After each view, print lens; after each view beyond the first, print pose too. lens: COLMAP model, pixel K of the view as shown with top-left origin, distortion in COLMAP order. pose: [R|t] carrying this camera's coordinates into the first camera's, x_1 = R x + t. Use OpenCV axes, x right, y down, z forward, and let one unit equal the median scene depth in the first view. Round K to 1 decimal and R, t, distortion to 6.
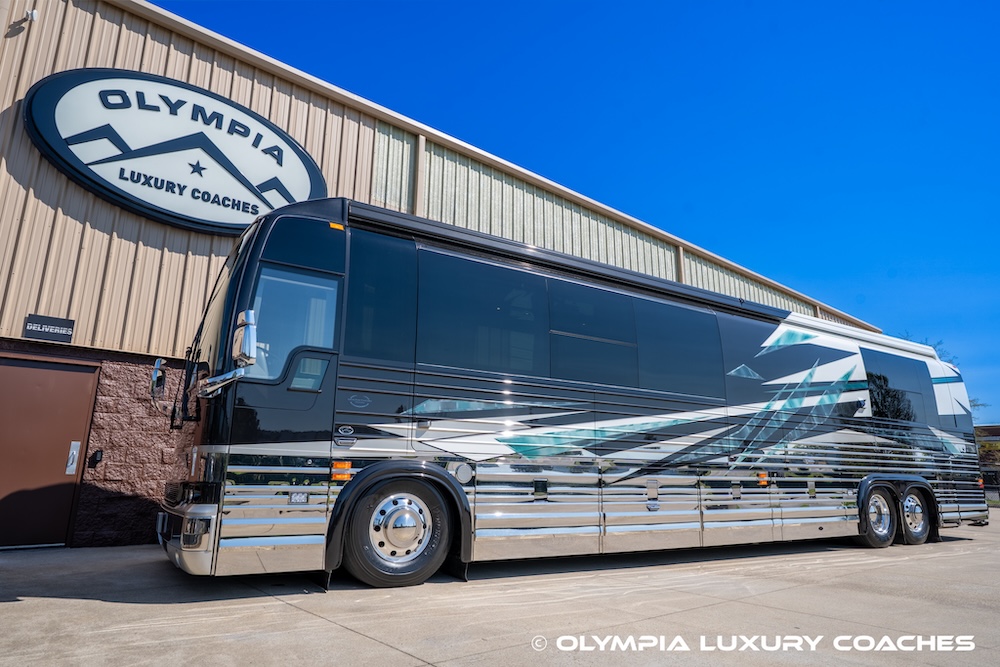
lens RADIAL K [[623.2, 0, 502.3], [0, 623.2, 329.6], [0, 0, 1]] dist [-0.024410, 0.025859]
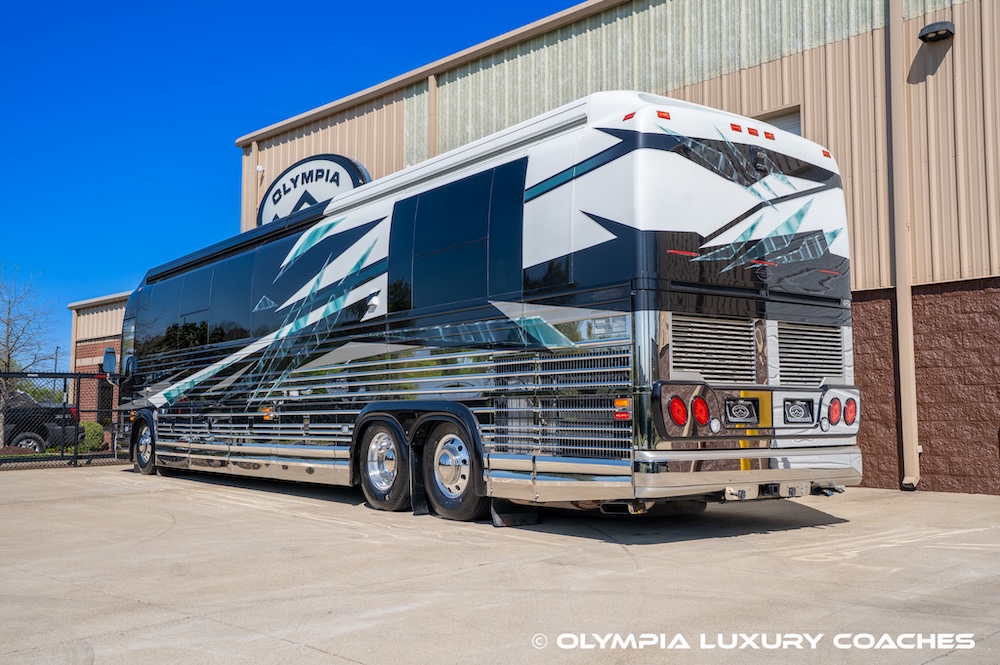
lens RADIAL K [[971.8, 0, 500.8], [0, 971.8, 325.5], [0, 0, 1]] dist [0.066471, 0.000000]
pose [[0.071032, -0.104684, -0.991966, 1.864550], [0.241615, 0.966667, -0.084713, 0.309598], [0.967769, -0.233656, 0.093957, 1.186110]]
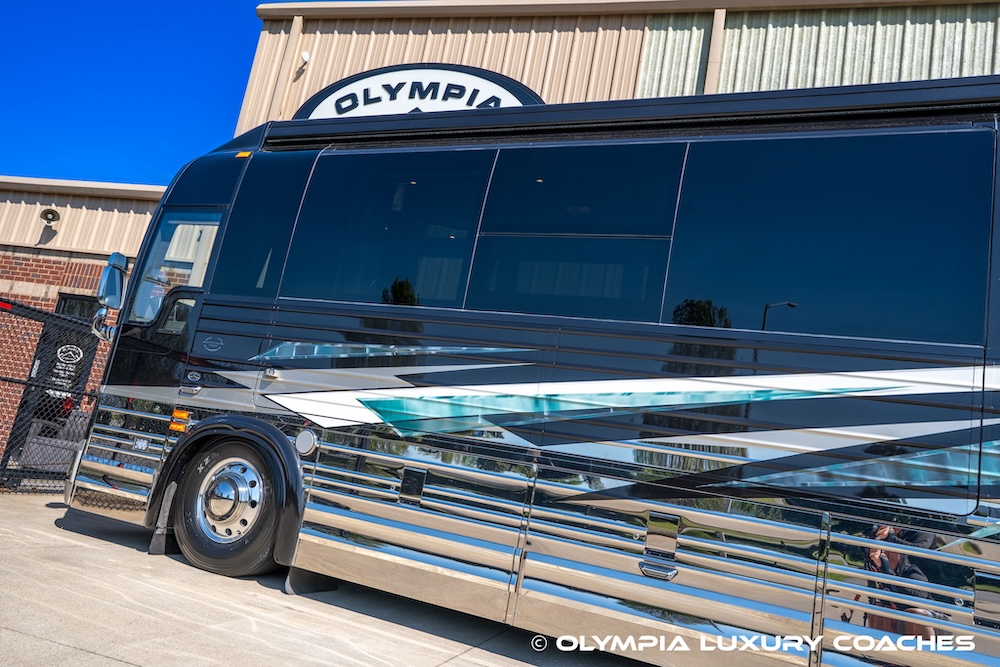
lens RADIAL K [[765.1, 0, 496.6], [0, 765.1, 332.8], [0, 0, 1]] dist [-0.002900, 0.043498]
pose [[0.535851, -0.081787, -0.840342, 0.556410], [0.032361, 0.996555, -0.076356, 0.123316], [0.843692, 0.013721, 0.536652, 0.488645]]
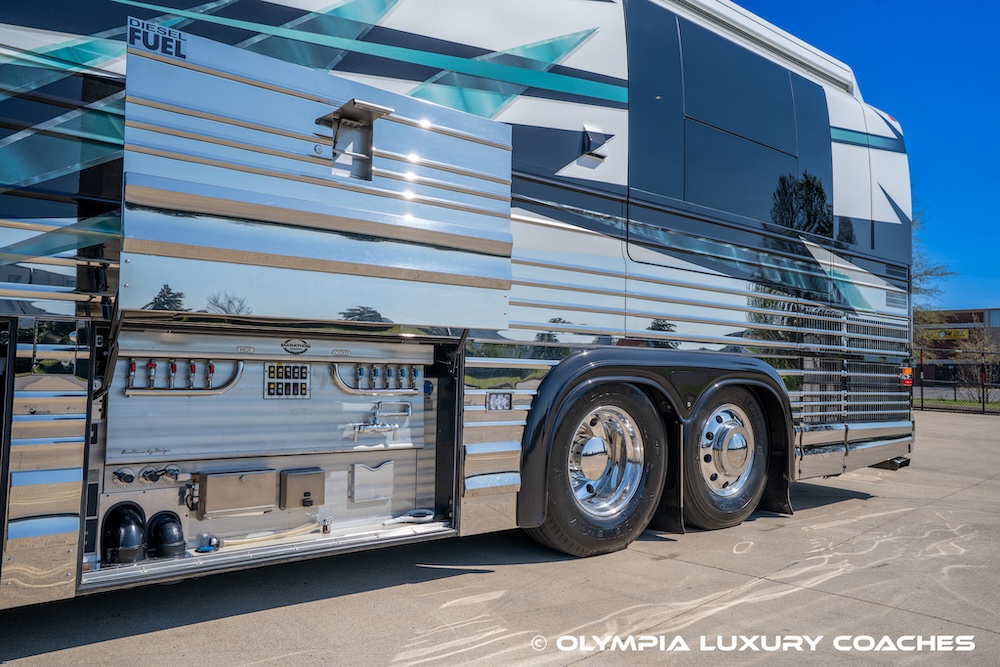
lens RADIAL K [[764.8, 0, 506.4], [0, 764.8, 329.1], [0, 0, 1]] dist [0.006257, 0.029585]
pose [[0.991597, 0.017682, 0.128148, 0.555783], [-0.041335, 0.981992, 0.184343, 0.166379], [-0.122581, -0.188091, 0.974472, 0.674649]]
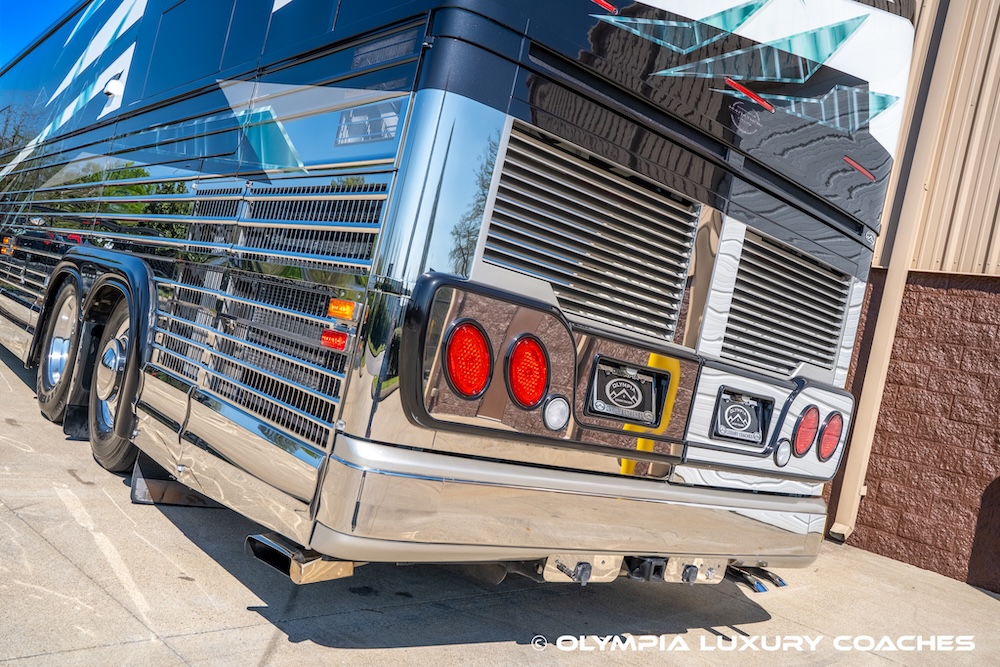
lens RADIAL K [[810.6, 0, 498.2], [0, 810.6, 323.9], [0, 0, 1]] dist [0.015446, 0.028550]
pose [[0.120748, -0.020397, -0.992474, 1.323516], [0.018609, 0.999660, -0.018280, 0.338918], [0.992509, -0.016261, 0.121086, 1.368194]]
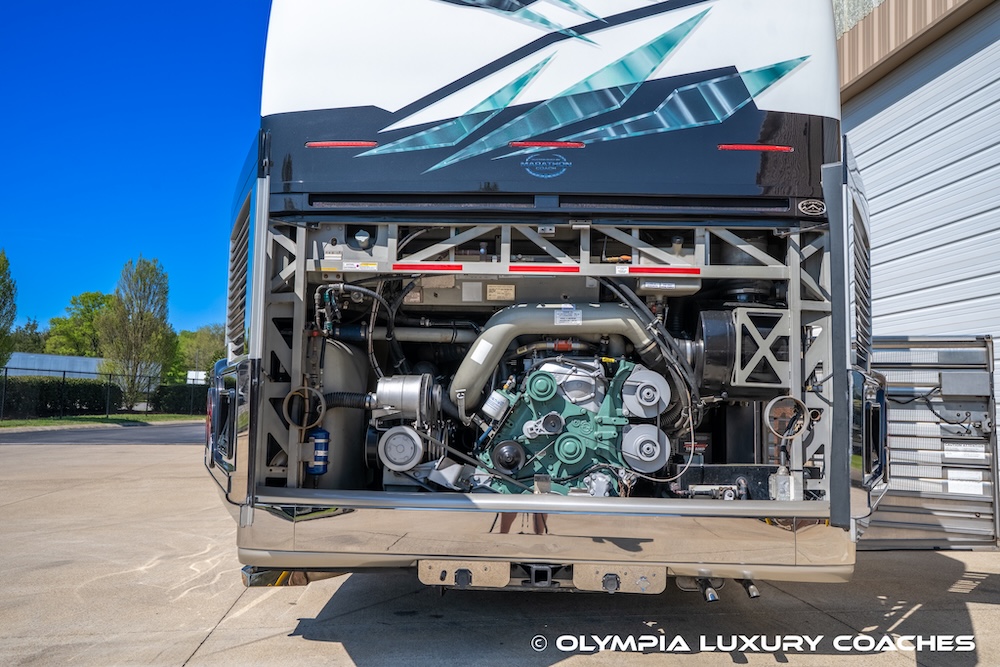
lens RADIAL K [[810.6, 0, 505.5], [0, 810.6, 327.6], [0, 0, 1]] dist [0.015446, 0.028550]
pose [[-0.551329, -0.099881, -0.828287, 1.324907], [0.172990, 0.957544, -0.230614, 0.411505], [0.816156, -0.270430, -0.510644, 1.684530]]
